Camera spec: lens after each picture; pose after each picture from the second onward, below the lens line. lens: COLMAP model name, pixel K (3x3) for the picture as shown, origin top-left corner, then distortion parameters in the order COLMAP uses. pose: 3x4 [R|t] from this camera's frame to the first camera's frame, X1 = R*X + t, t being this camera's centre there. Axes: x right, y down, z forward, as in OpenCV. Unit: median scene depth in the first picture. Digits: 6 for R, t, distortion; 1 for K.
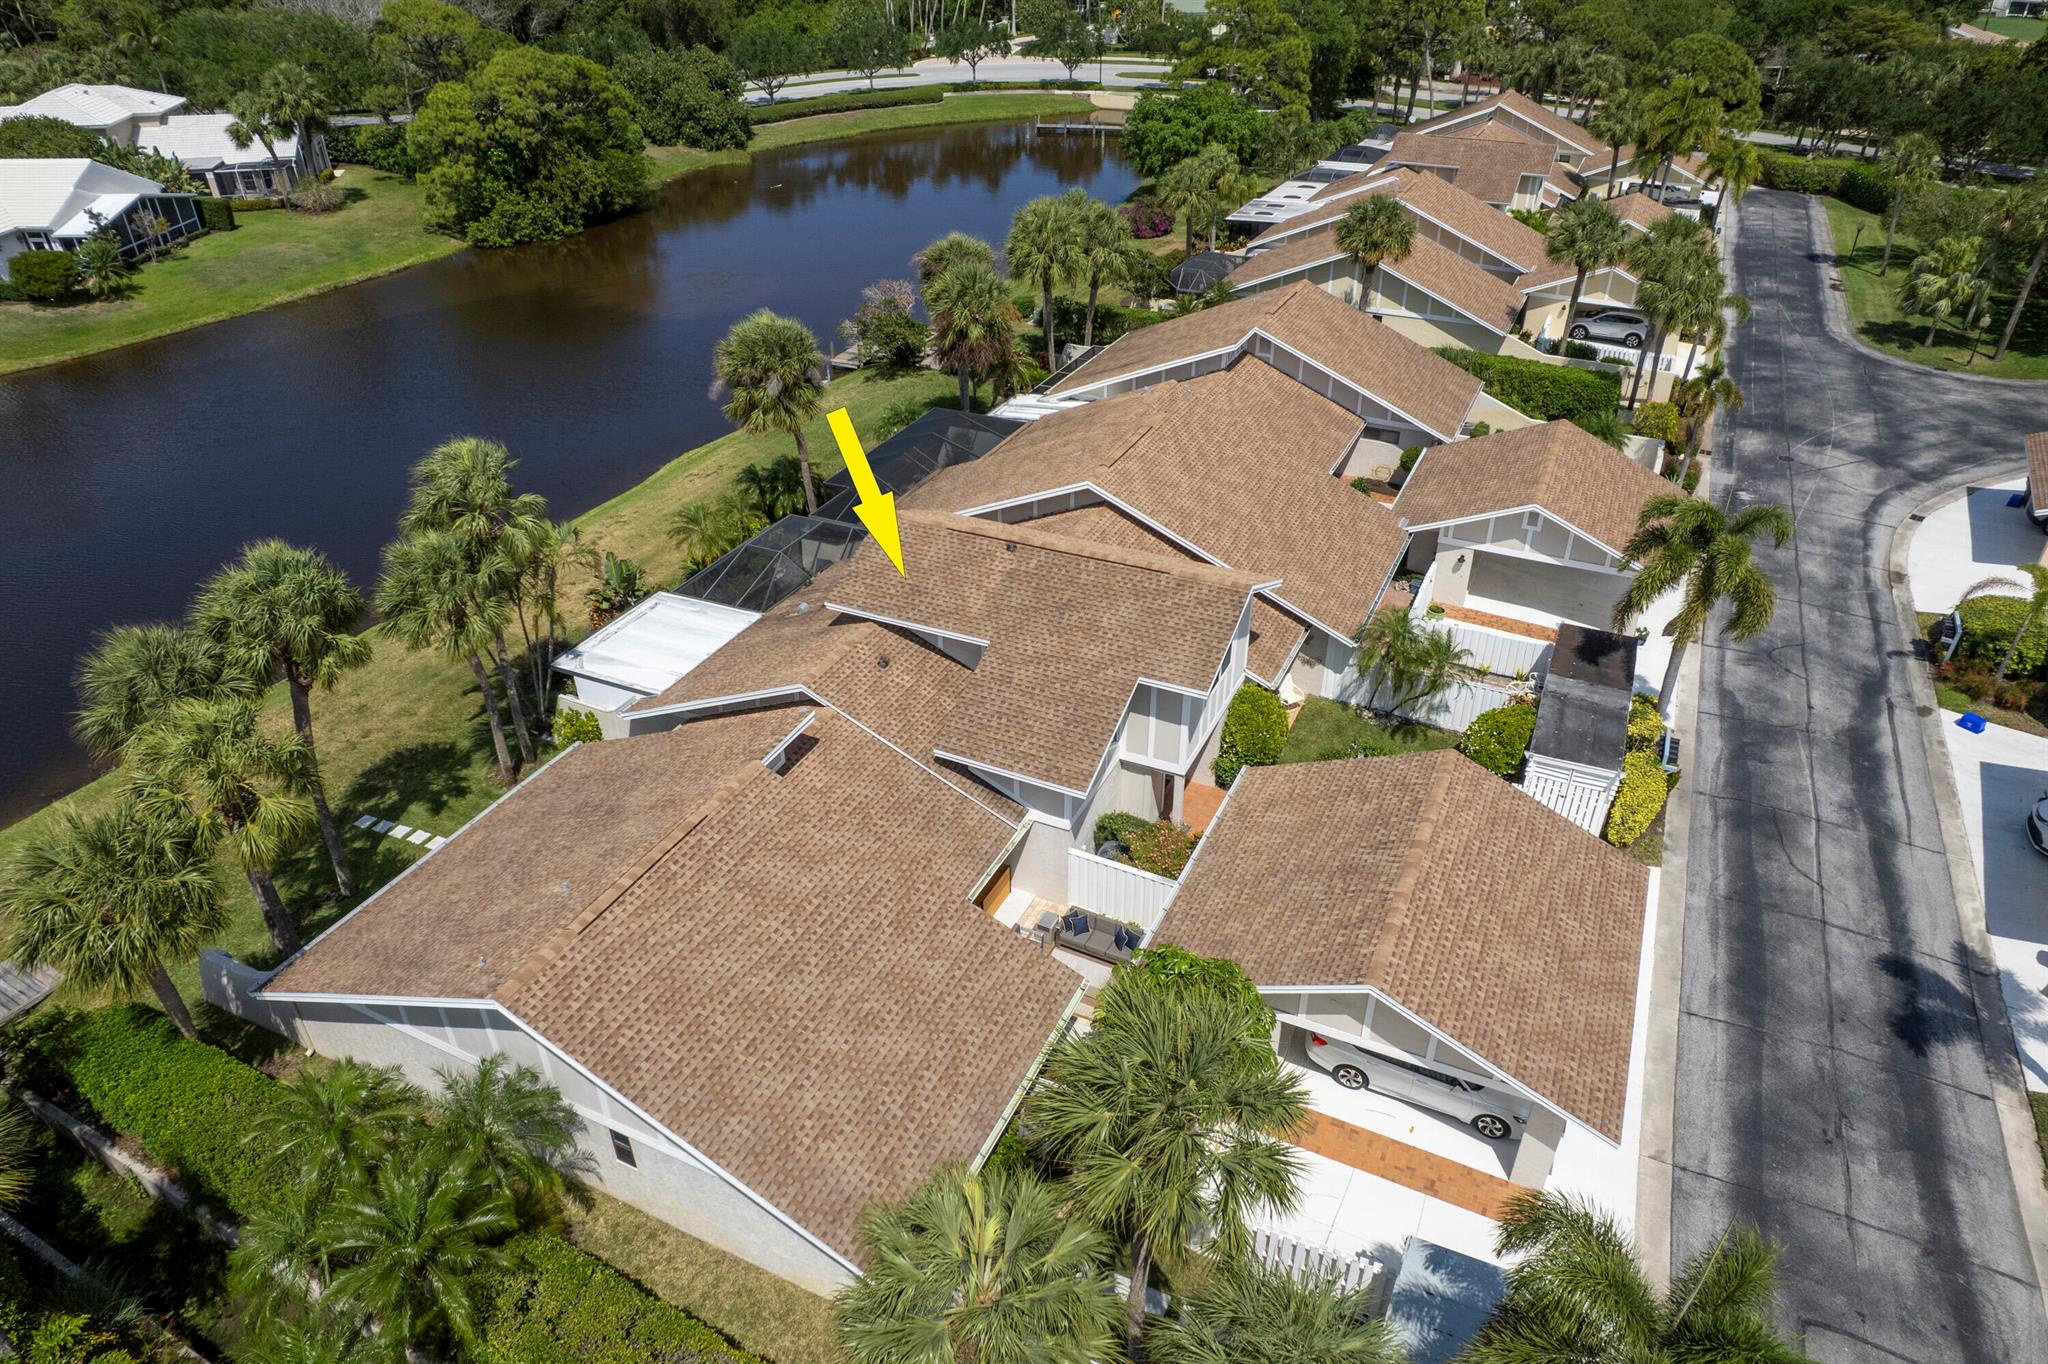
lens RADIAL K [[1309.1, 0, 1016.8], [0, 1309.1, 680.7], [0, 0, 1]] dist [-0.070687, 0.056377]
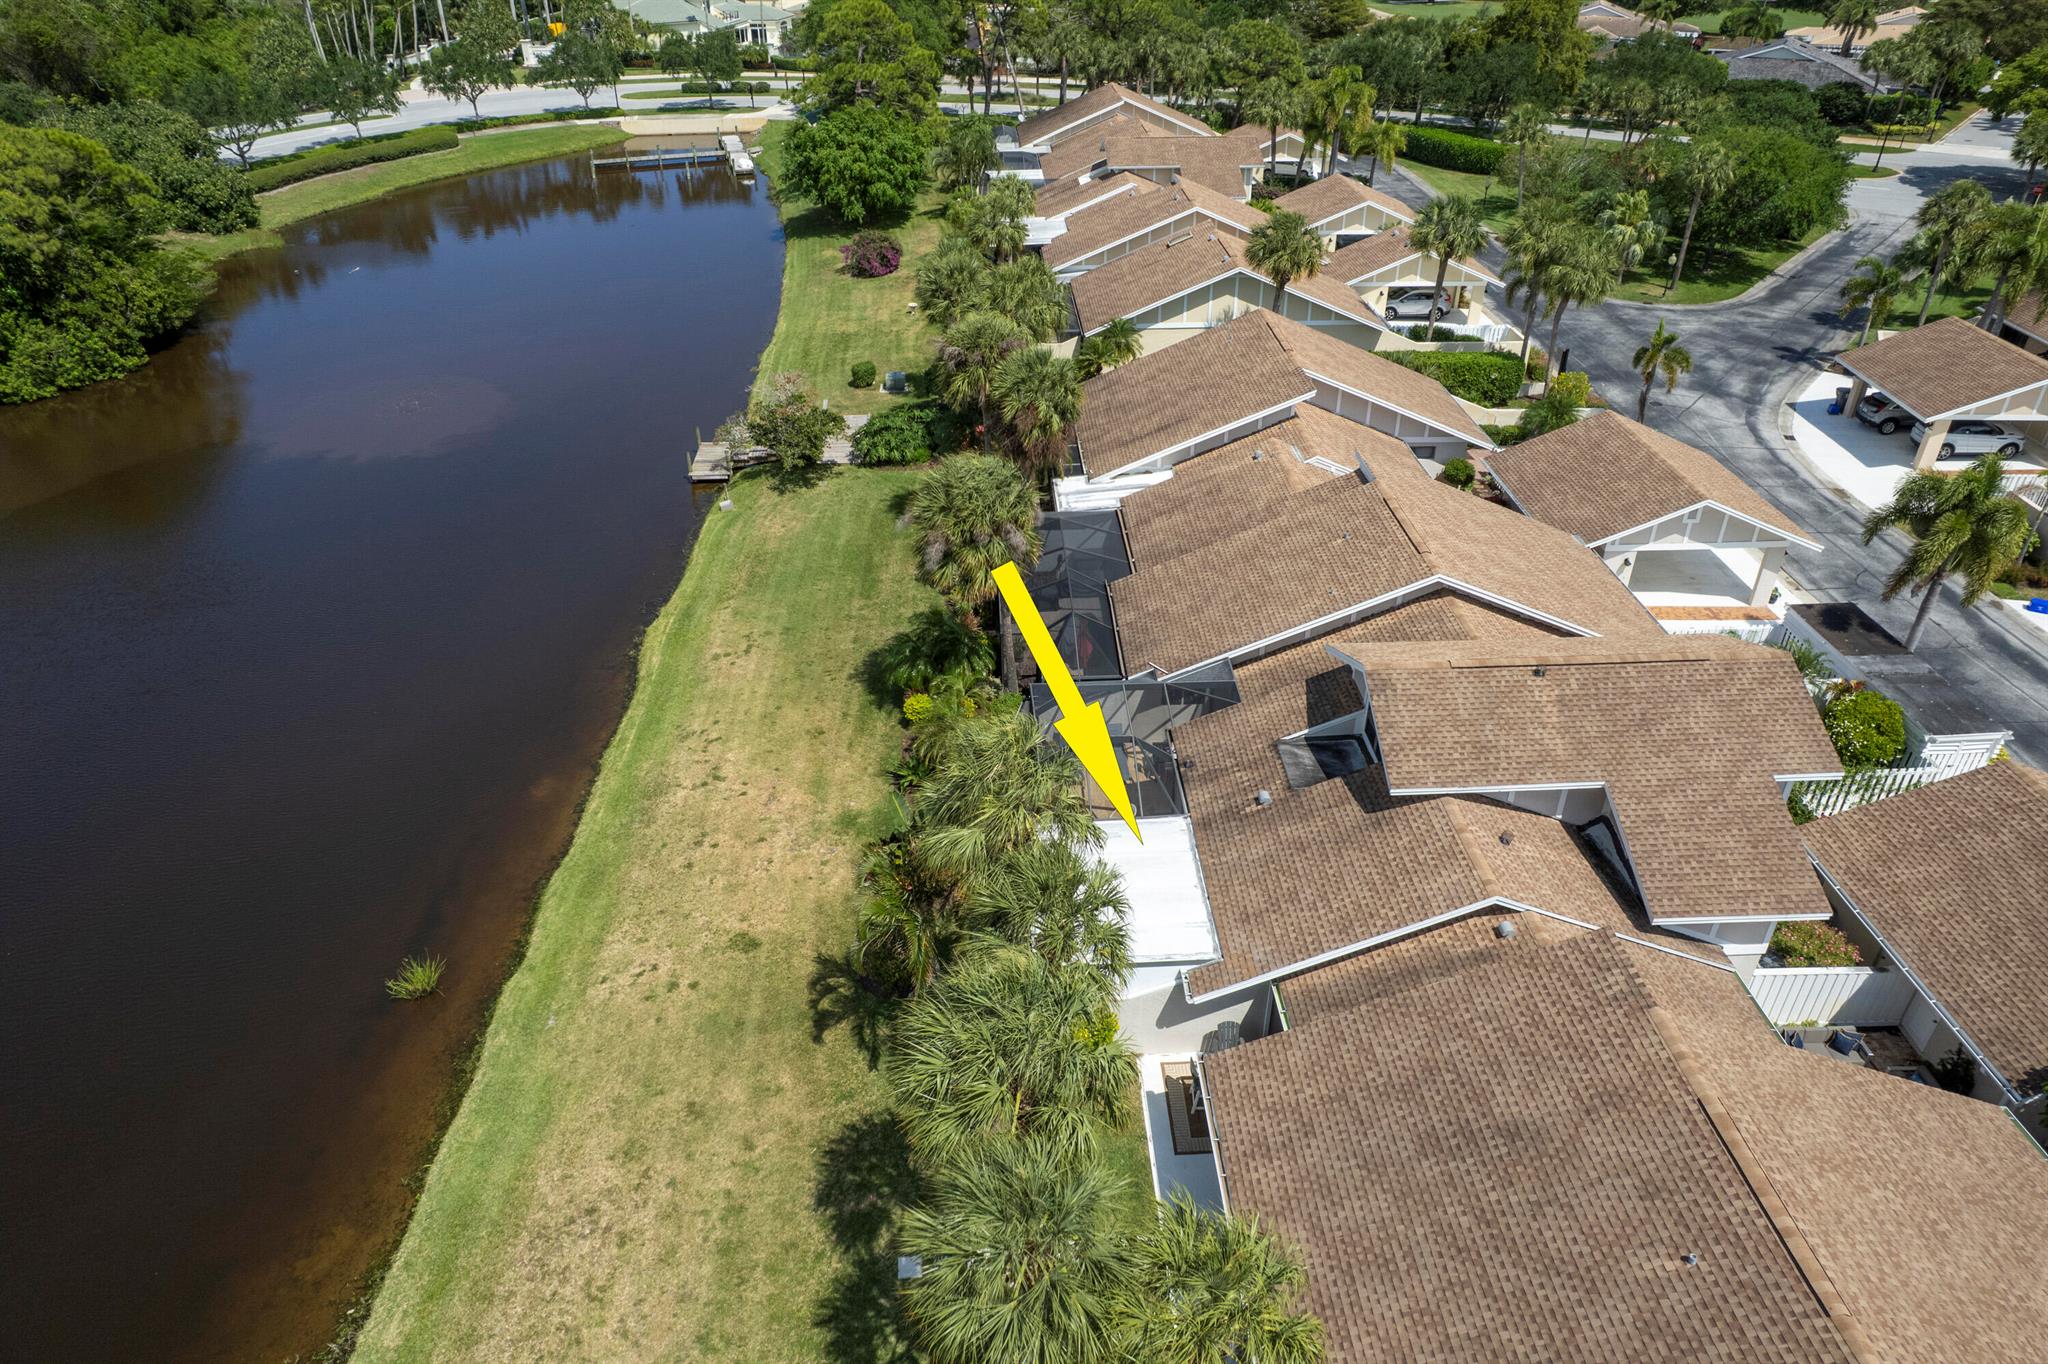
lens RADIAL K [[1309.1, 0, 1031.2], [0, 1309.1, 688.6], [0, 0, 1]] dist [-0.070687, 0.056377]
pose [[0.880120, -0.253973, 0.401107, -0.230077], [0.250350, 0.966141, 0.062417, -0.079912], [-0.403378, 0.045483, 0.913902, 0.113024]]
